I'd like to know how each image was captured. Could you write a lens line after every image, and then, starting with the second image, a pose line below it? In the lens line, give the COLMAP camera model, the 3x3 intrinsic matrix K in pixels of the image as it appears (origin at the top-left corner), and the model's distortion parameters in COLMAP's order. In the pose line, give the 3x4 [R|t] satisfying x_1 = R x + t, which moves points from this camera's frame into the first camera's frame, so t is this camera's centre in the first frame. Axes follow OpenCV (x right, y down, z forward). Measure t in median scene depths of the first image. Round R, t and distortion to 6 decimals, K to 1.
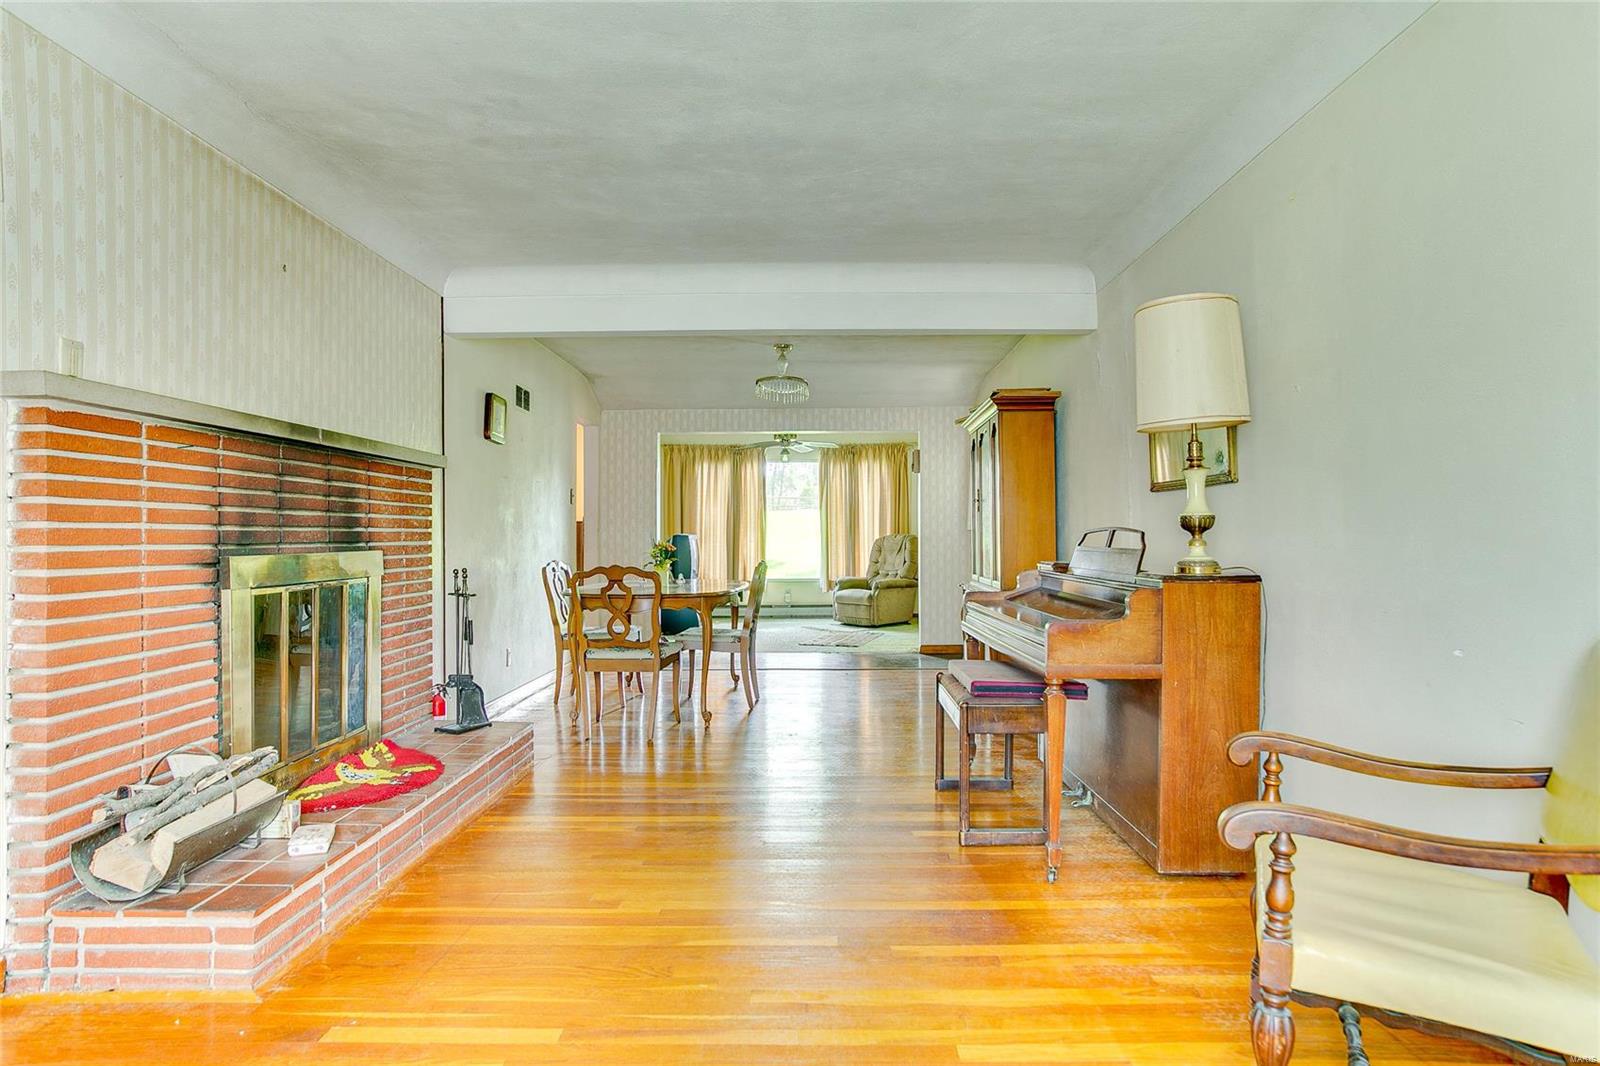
lens RADIAL K [[907.7, 0, 800.0], [0, 907.7, 533.0], [0, 0, 1]] dist [-0.099907, 0.078978]
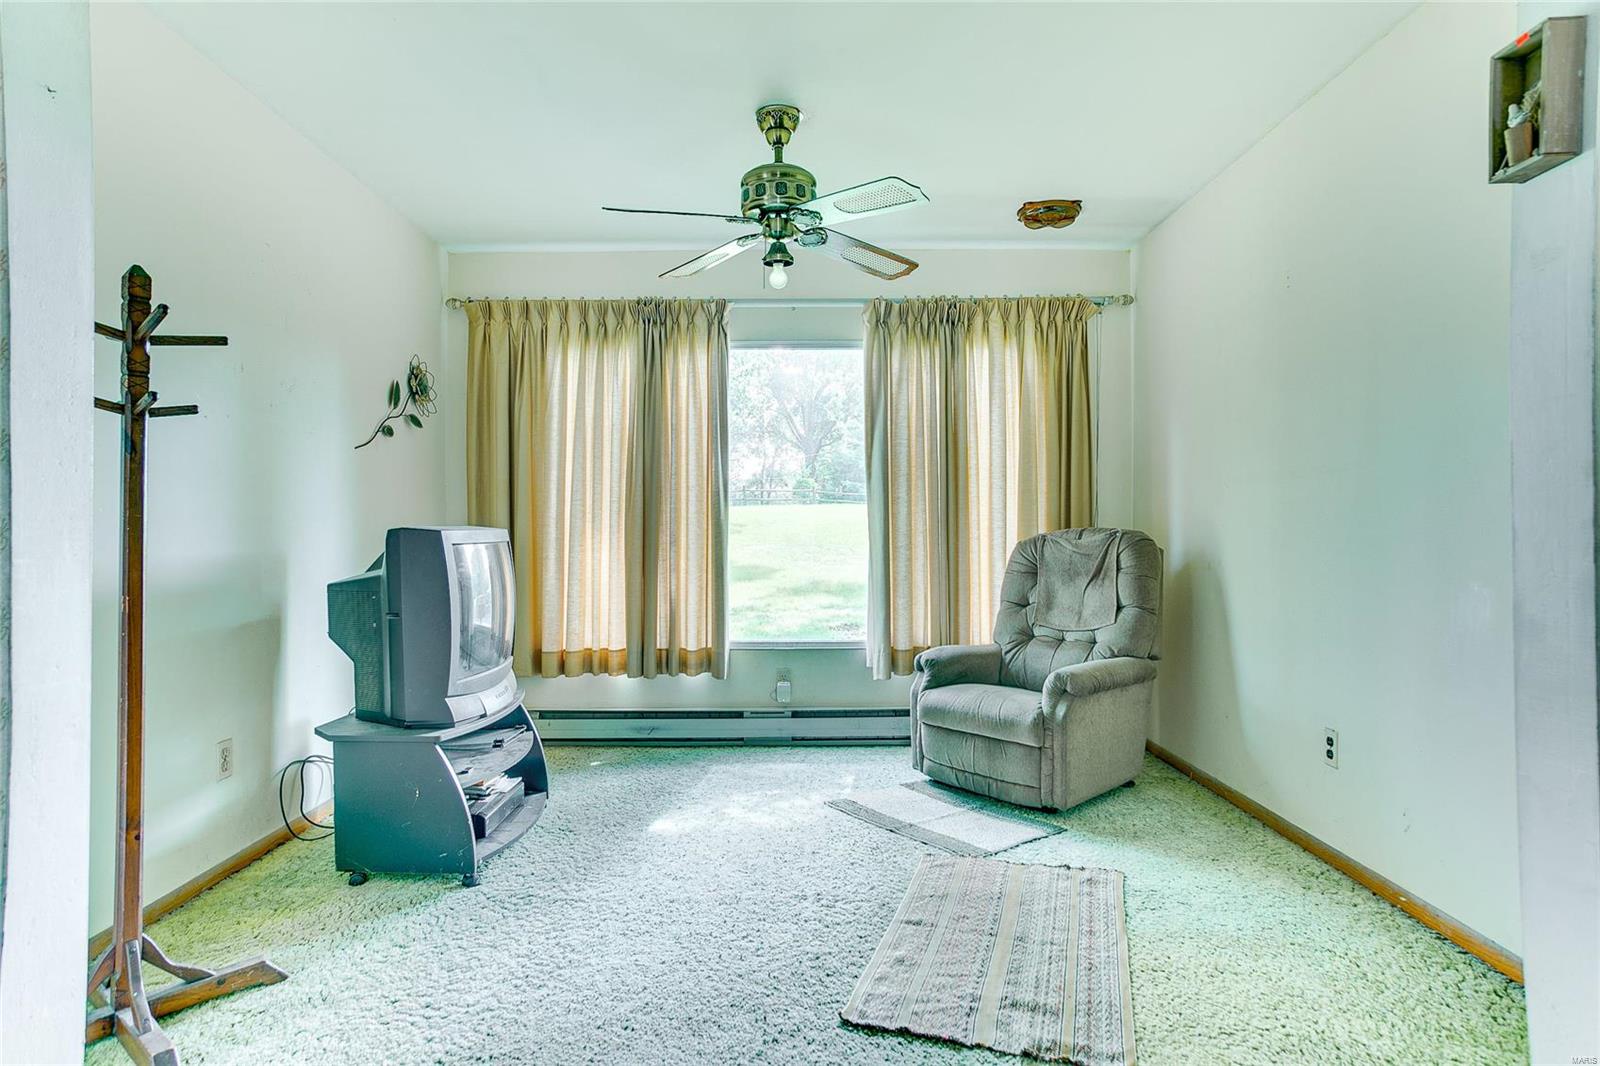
lens RADIAL K [[907.7, 0, 800.0], [0, 907.7, 533.0], [0, 0, 1]] dist [-0.099907, 0.078978]
pose [[1.000000, -0.000216, -0.000549, -0.006813], [0.000212, 0.999973, -0.007386, 0.005588], [0.000550, 0.007386, 0.999973, 0.616493]]
